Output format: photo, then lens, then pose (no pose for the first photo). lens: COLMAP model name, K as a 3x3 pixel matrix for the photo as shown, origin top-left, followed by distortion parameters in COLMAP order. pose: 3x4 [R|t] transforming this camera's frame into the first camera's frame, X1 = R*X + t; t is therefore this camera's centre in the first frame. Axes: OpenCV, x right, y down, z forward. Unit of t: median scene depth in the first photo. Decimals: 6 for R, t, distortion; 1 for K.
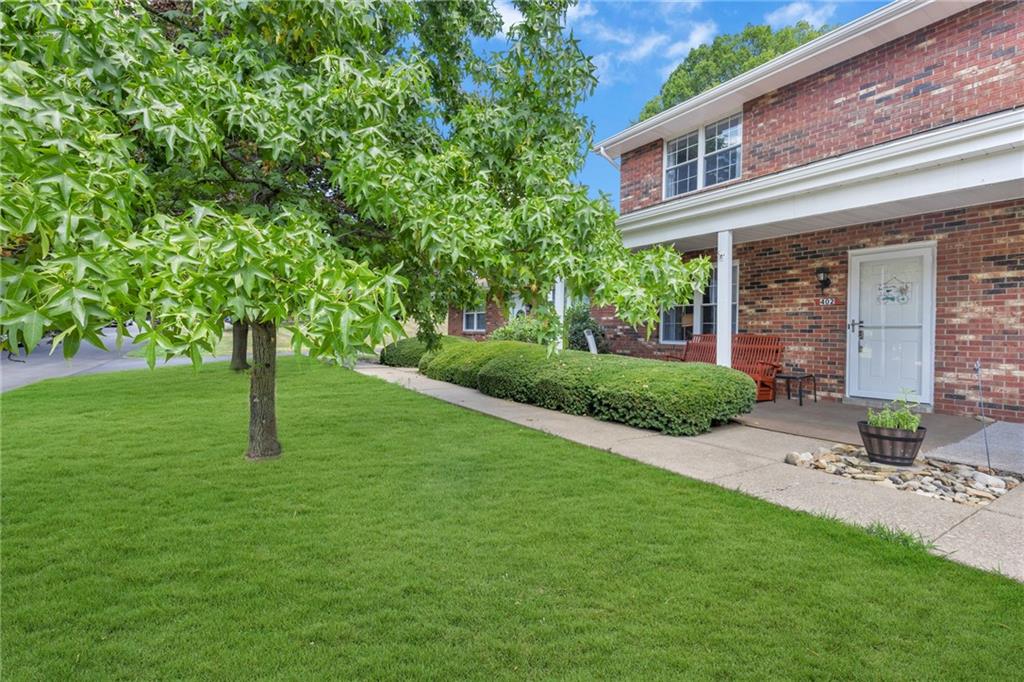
lens RADIAL K [[460.1, 0, 518.6], [0, 460.1, 334.9], [0, 0, 1]] dist [0.002463, -0.000173]
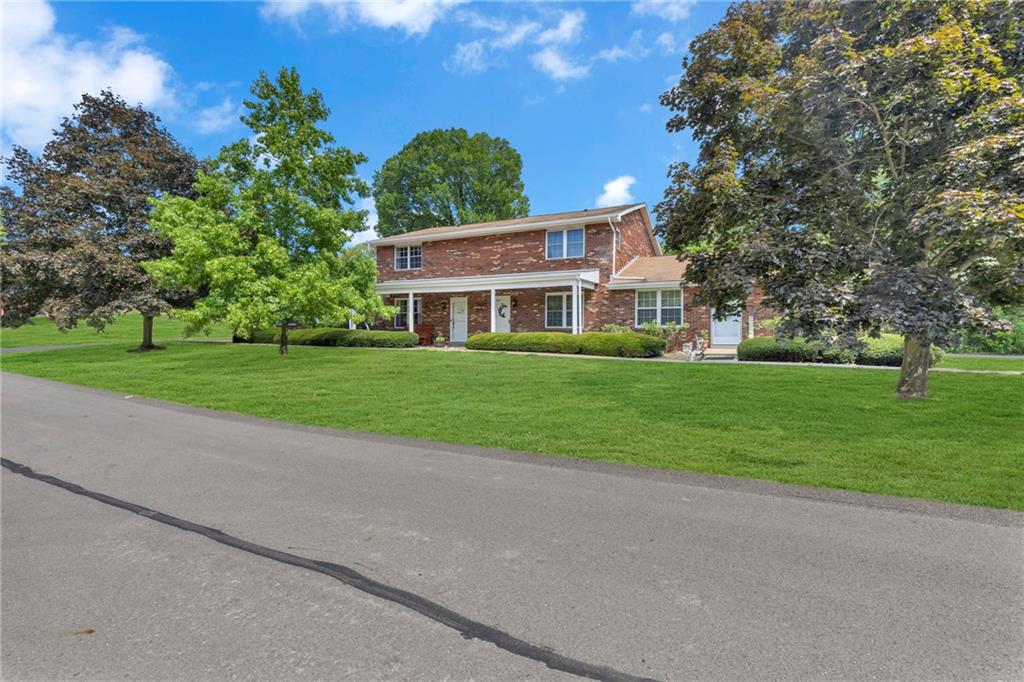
lens RADIAL K [[460.1, 0, 518.6], [0, 460.1, 334.9], [0, 0, 1]] dist [0.002463, -0.000173]
pose [[0.857735, -0.010243, 0.513991, -0.550034], [0.009809, 0.999946, 0.003560, 0.074421], [-0.513999, 0.001988, 0.857788, -2.056011]]
